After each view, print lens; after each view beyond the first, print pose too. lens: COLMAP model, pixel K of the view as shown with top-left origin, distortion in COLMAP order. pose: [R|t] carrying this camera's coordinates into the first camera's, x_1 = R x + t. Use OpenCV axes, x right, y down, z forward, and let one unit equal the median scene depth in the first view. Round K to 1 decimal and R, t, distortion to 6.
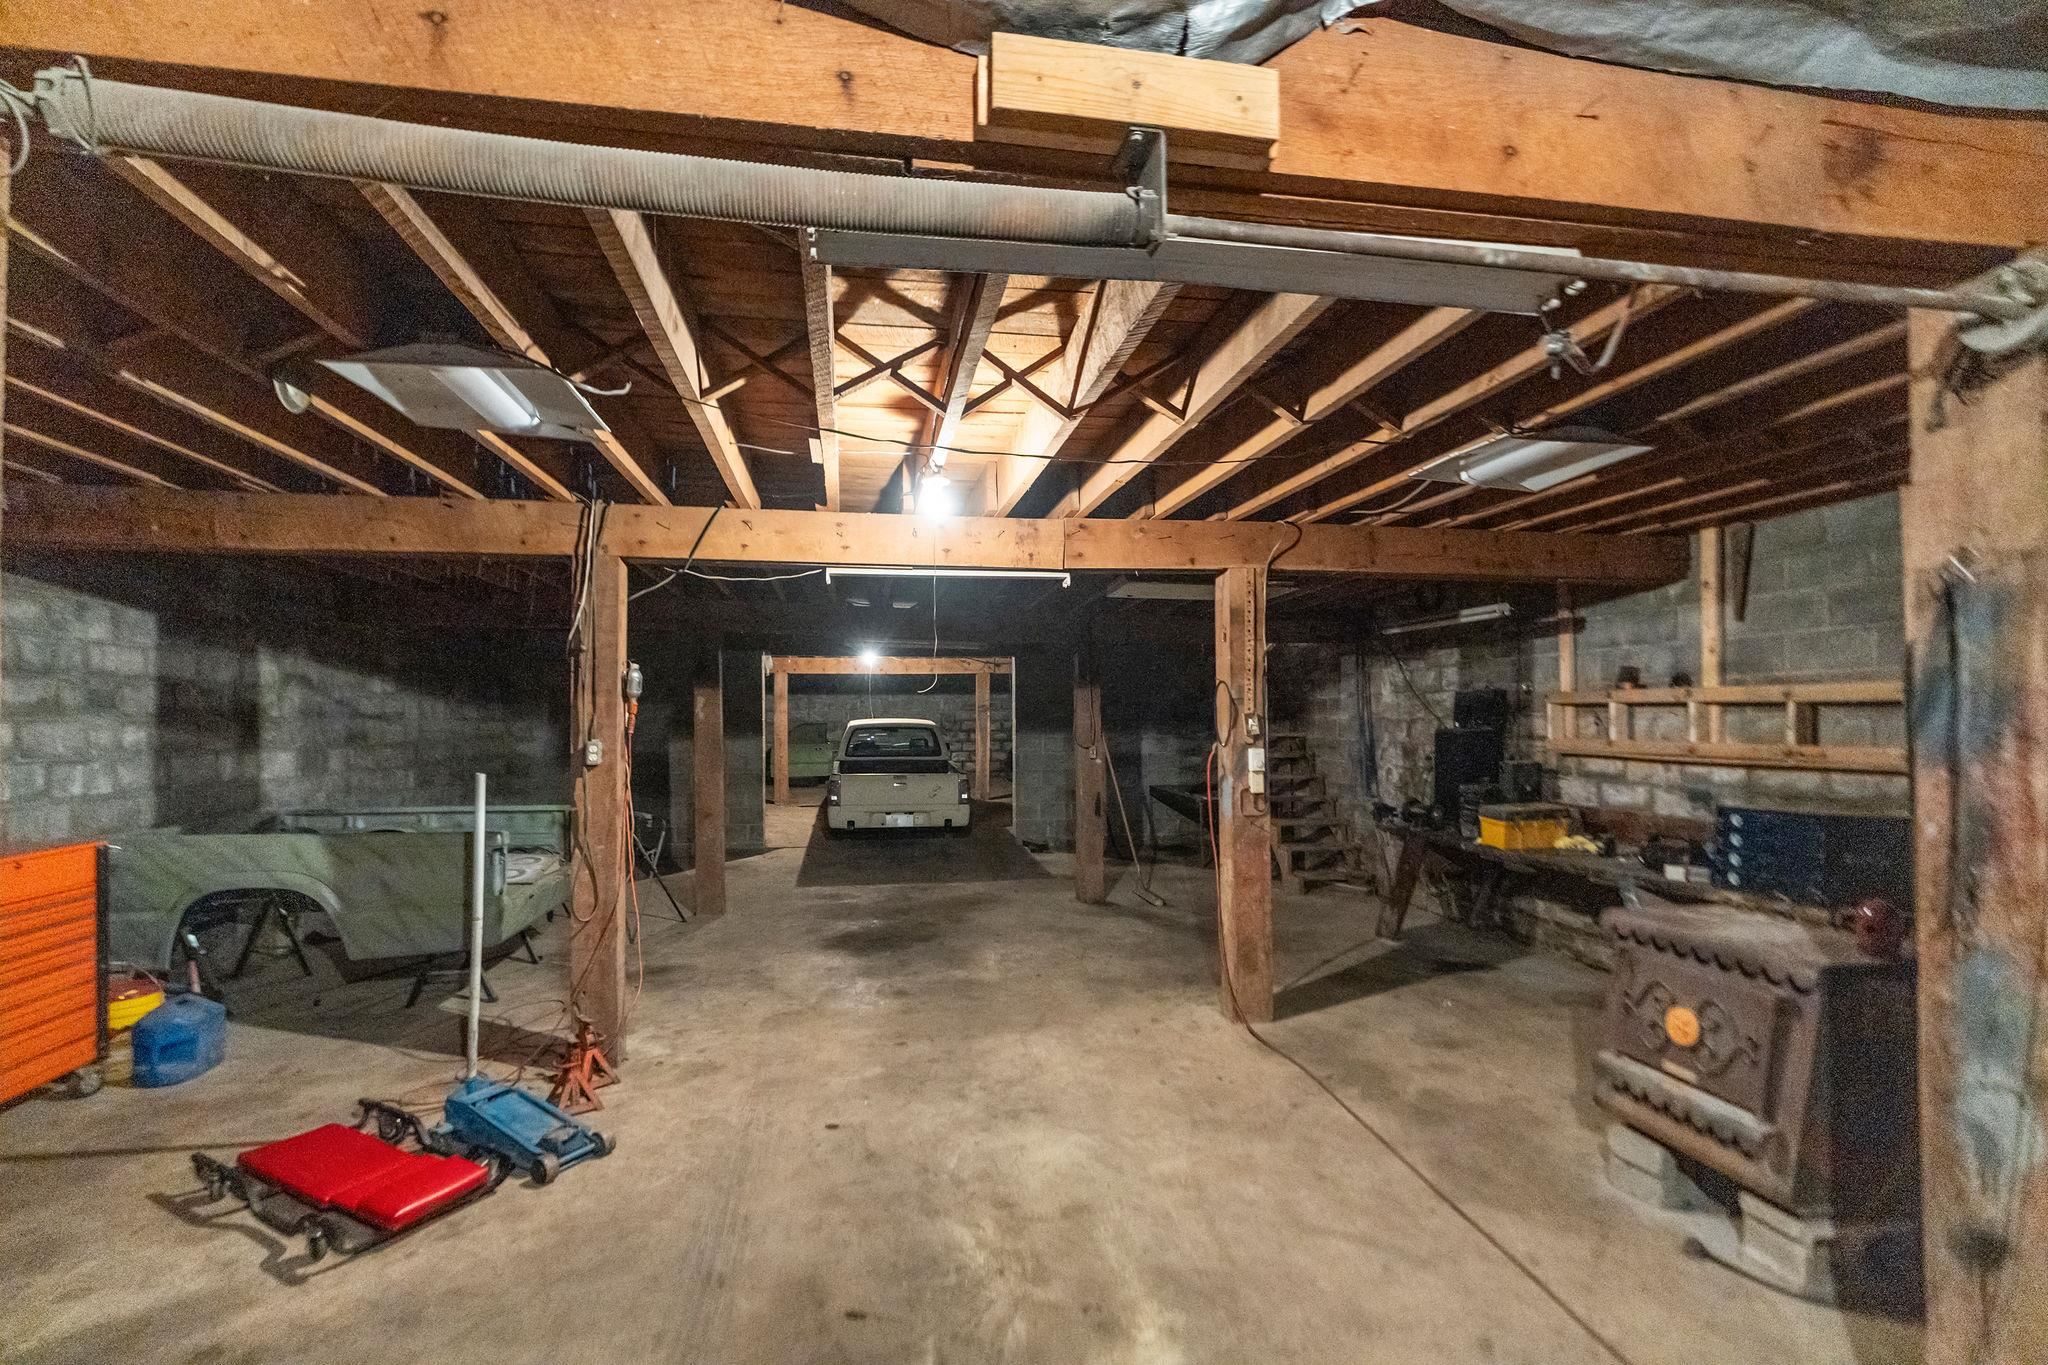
lens RADIAL K [[939.4, 0, 1019.2], [0, 939.4, 709.0], [0, 0, 1]] dist [0.001791, 0.000282]
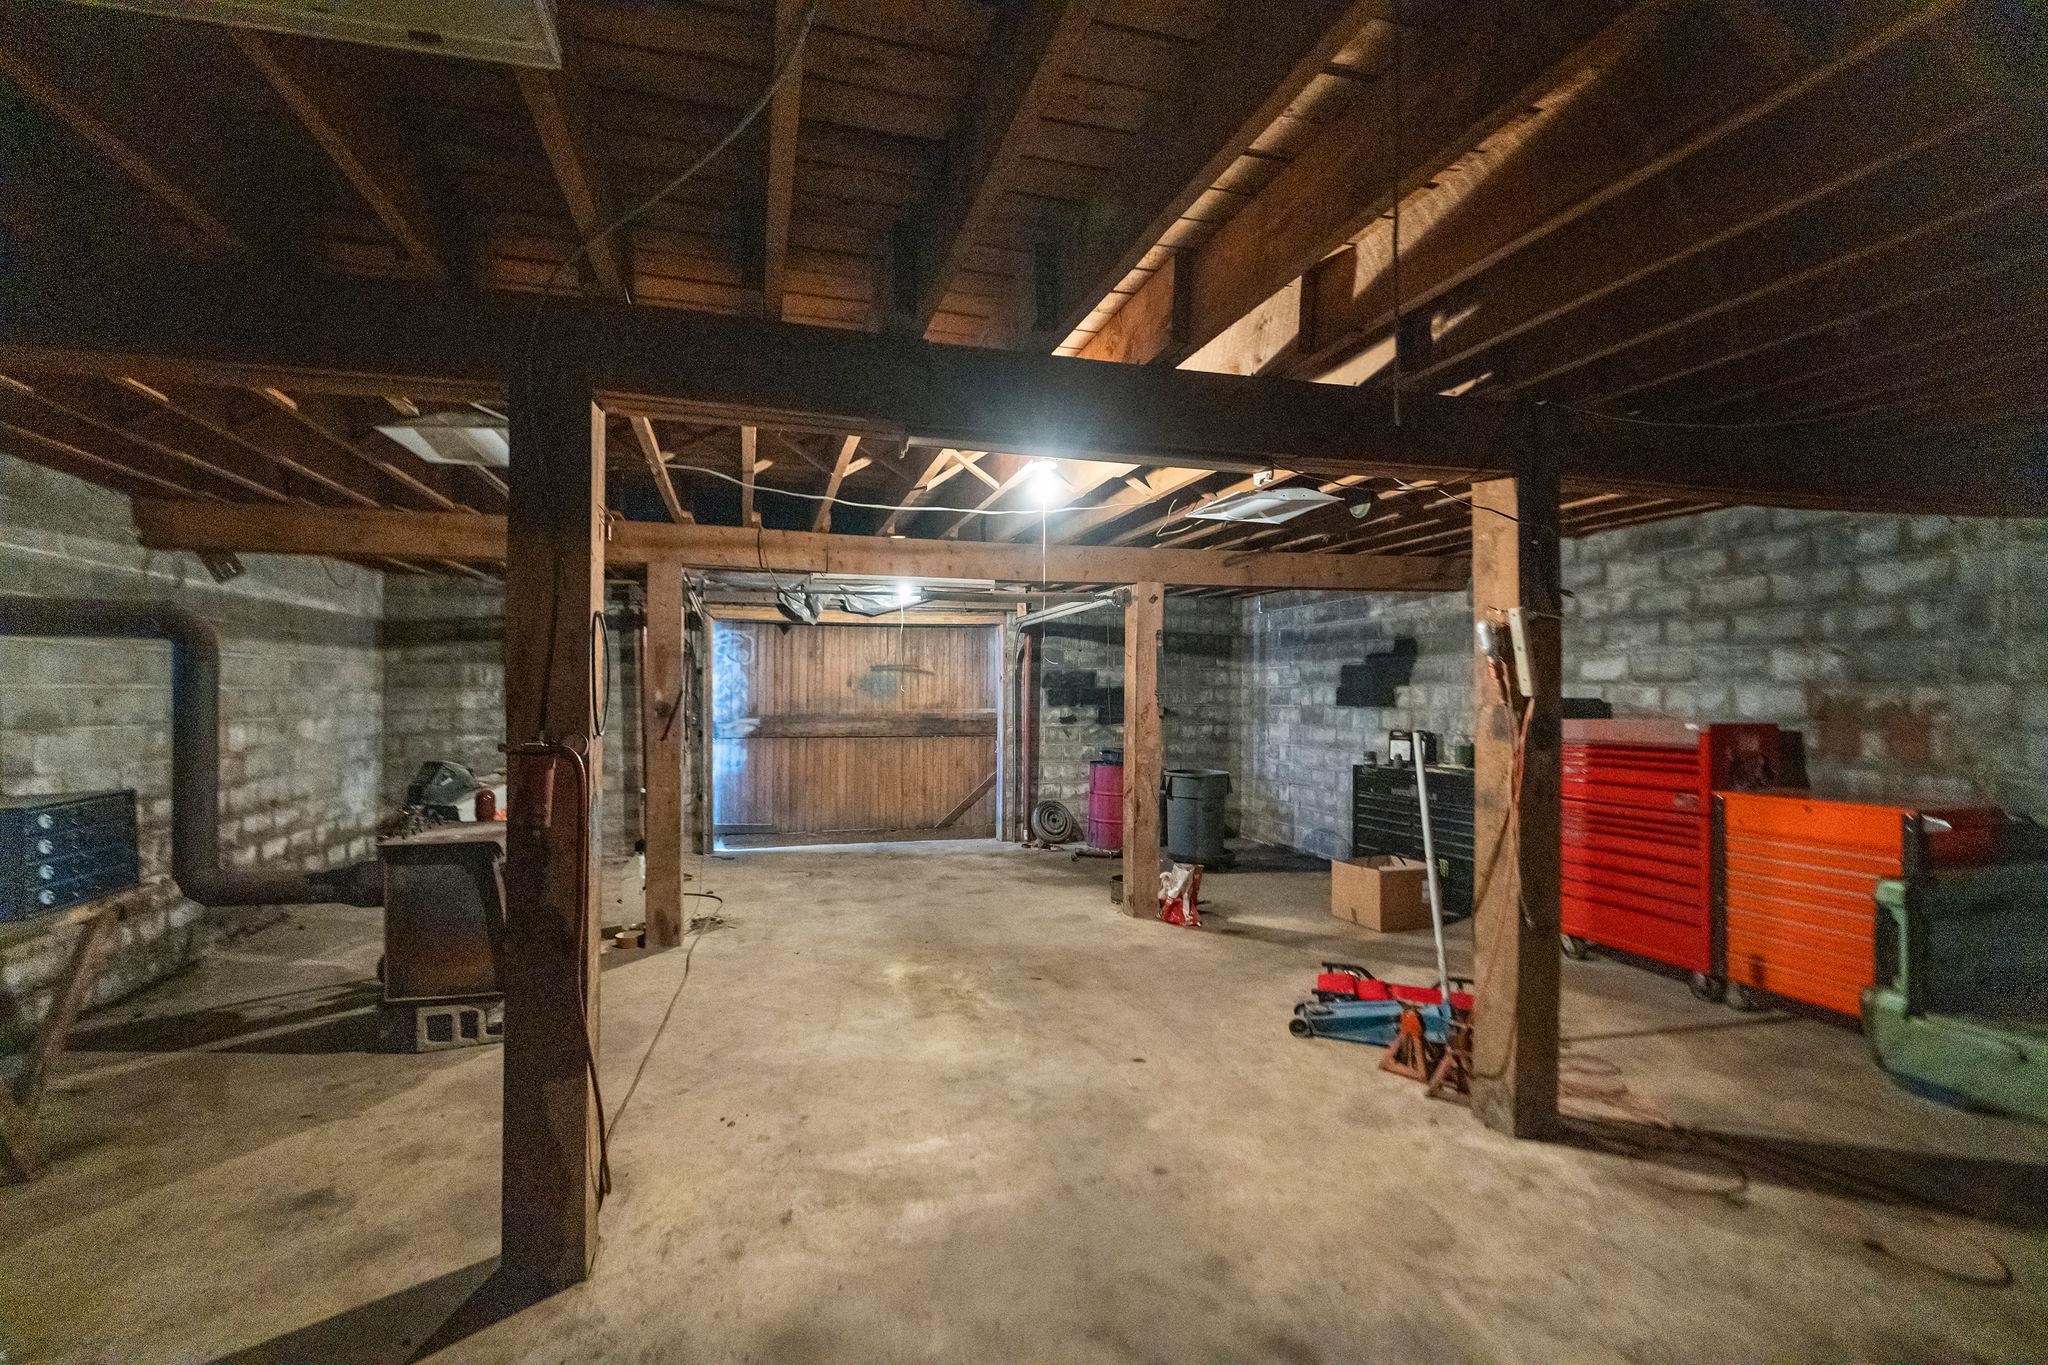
lens RADIAL K [[939.4, 0, 1019.2], [0, 939.4, 709.0], [0, 0, 1]] dist [0.001791, 0.000282]
pose [[-0.994430, 0.004773, -0.105294, 0.052637], [0.004265, 0.999978, 0.005051, 0.028183], [0.105316, 0.004574, -0.994428, 2.033478]]
